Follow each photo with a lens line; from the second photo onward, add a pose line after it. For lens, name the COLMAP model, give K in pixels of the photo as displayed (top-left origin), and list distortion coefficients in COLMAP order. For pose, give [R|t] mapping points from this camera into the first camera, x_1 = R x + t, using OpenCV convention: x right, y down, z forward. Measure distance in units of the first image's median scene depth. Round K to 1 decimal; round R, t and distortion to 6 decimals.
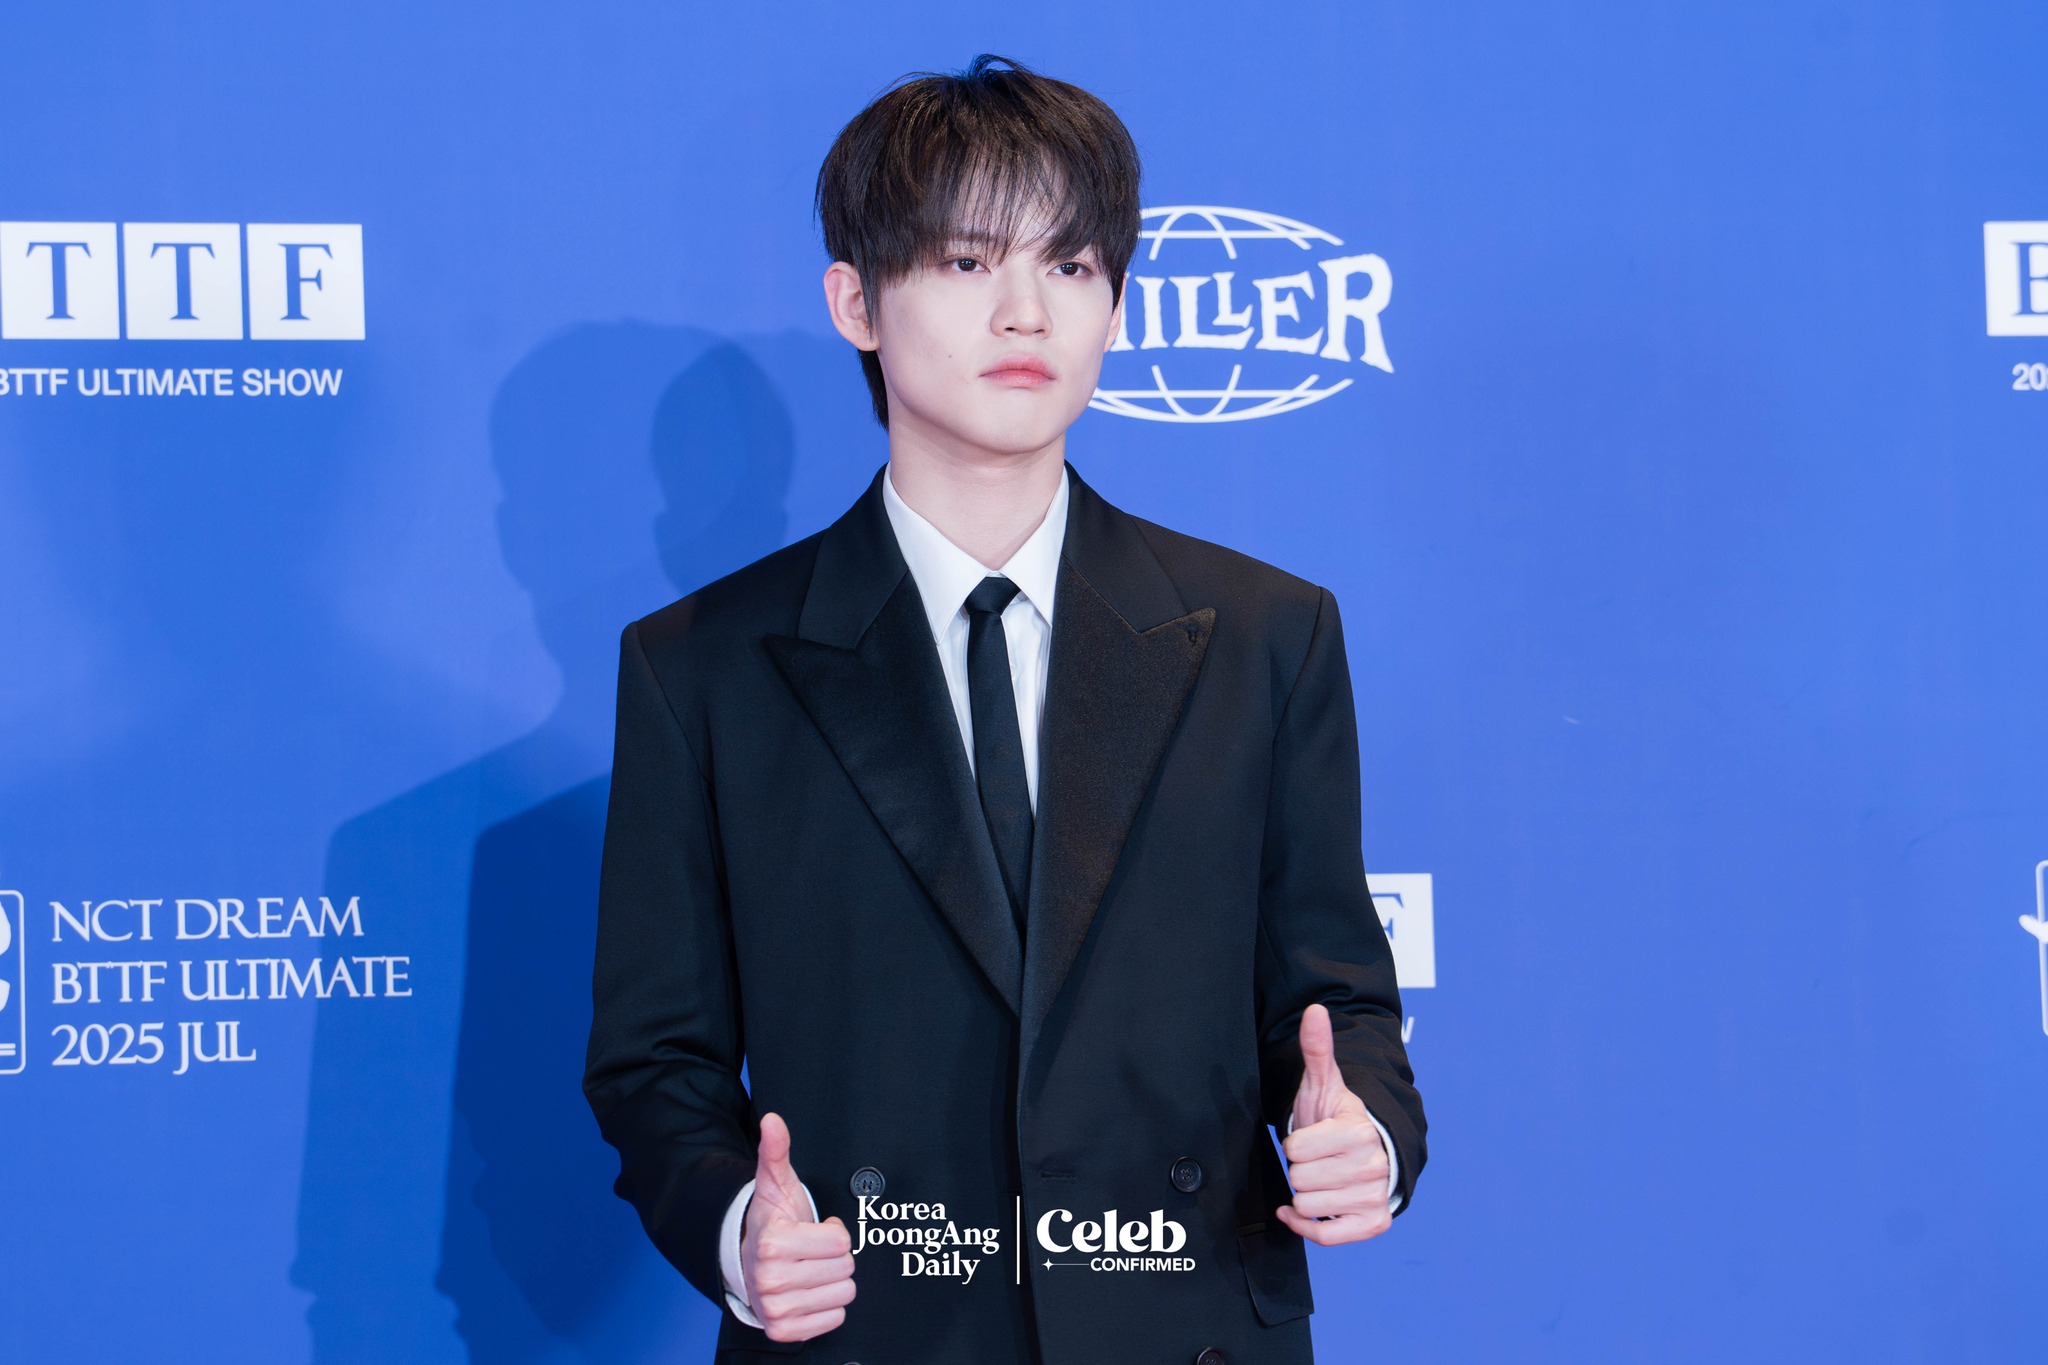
lens RADIAL K [[12352.9, 0, 993.7], [0, 12352.9, 639.9], [0, 0, 1]] dist [0.838383, 0.000000]
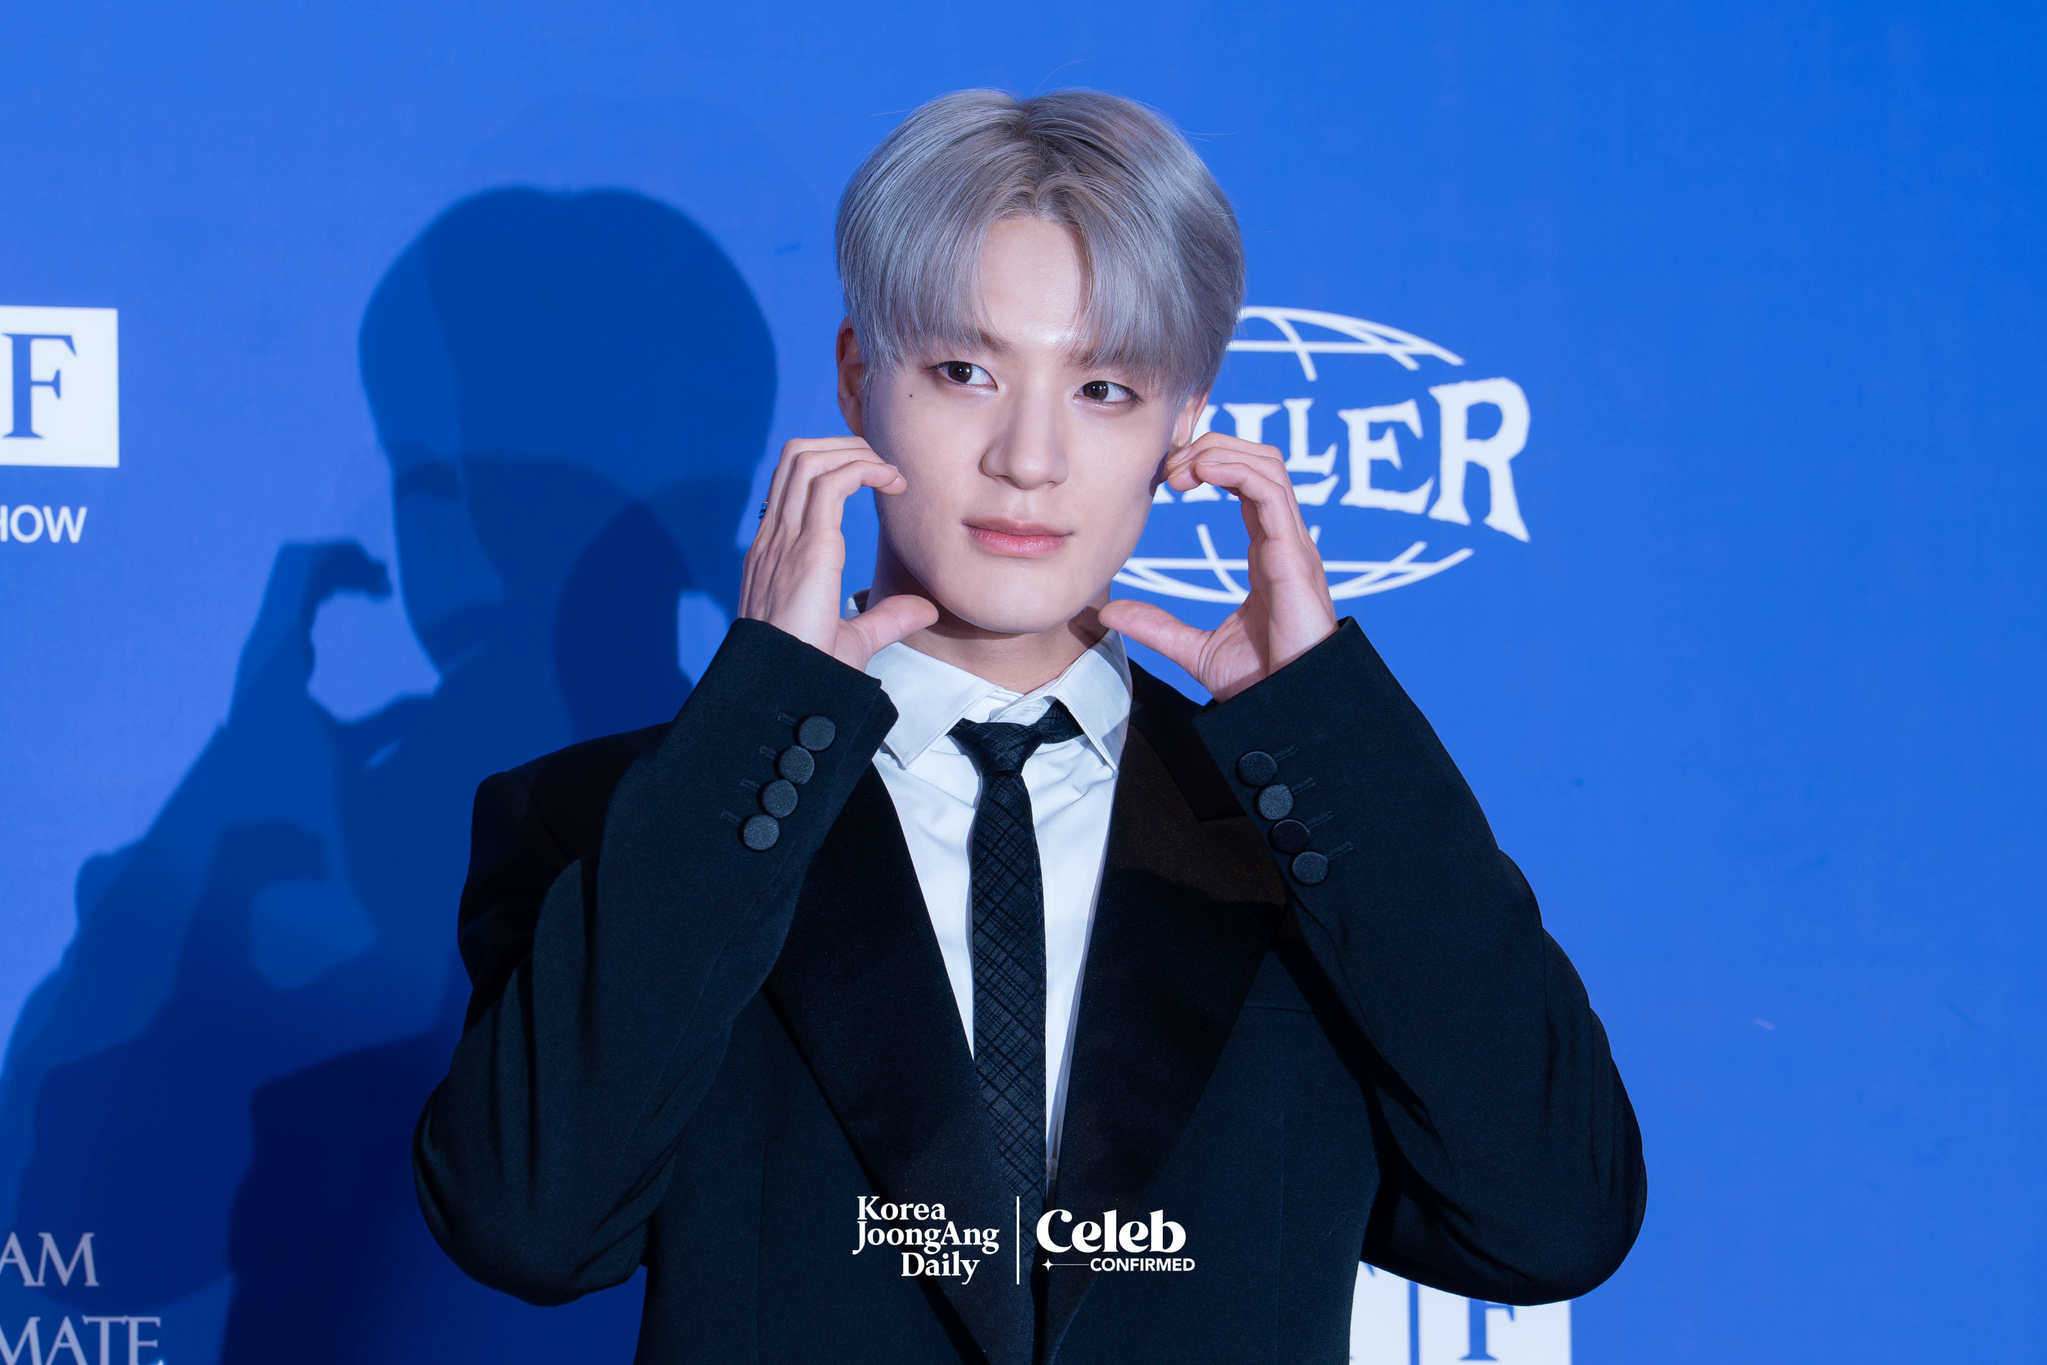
lens RADIAL K [[12931.6, 0, 923.2], [0, 12931.6, 709.9], [0, 0, 1]] dist [1.218175, 0.000000]
pose [[0.999735, 0.020326, -0.010764, 0.005064], [-0.020392, 0.999774, -0.006083, -0.006291], [0.010638, 0.006301, 0.999924, 0.235879]]
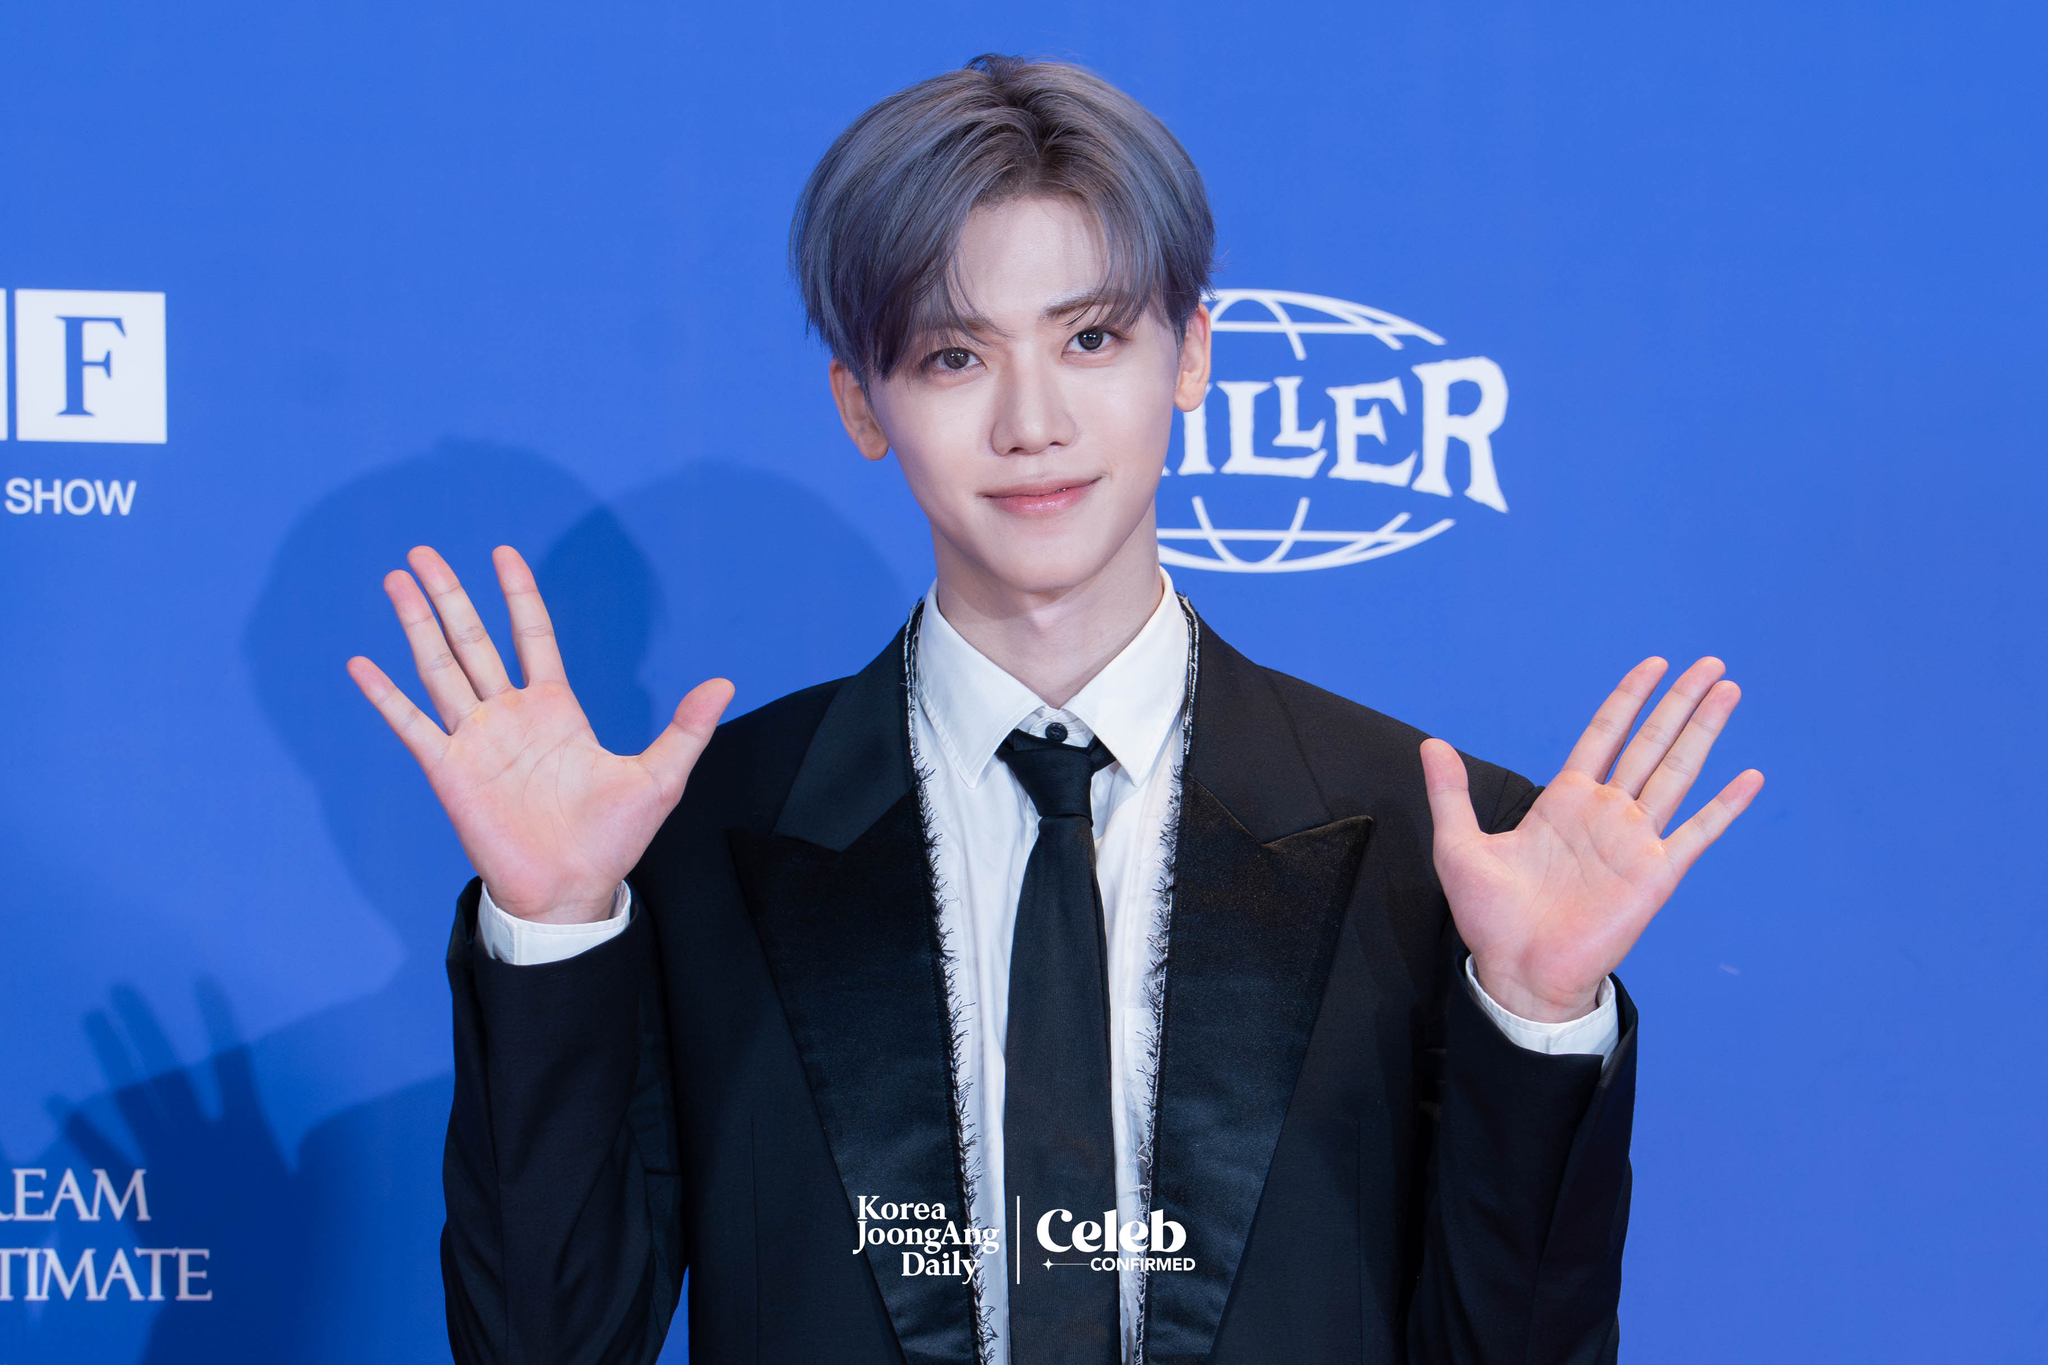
lens RADIAL K [[10910.0, 0, 1070.0], [0, 10910.0, 767.6], [0, 0, 1]] dist [0.518173, 0.000000]
pose [[0.999815, 0.019067, -0.002400, 0.007124], [-0.019058, 0.999811, 0.003719, -0.007761], [0.002470, -0.003672, 0.999990, 0.322281]]
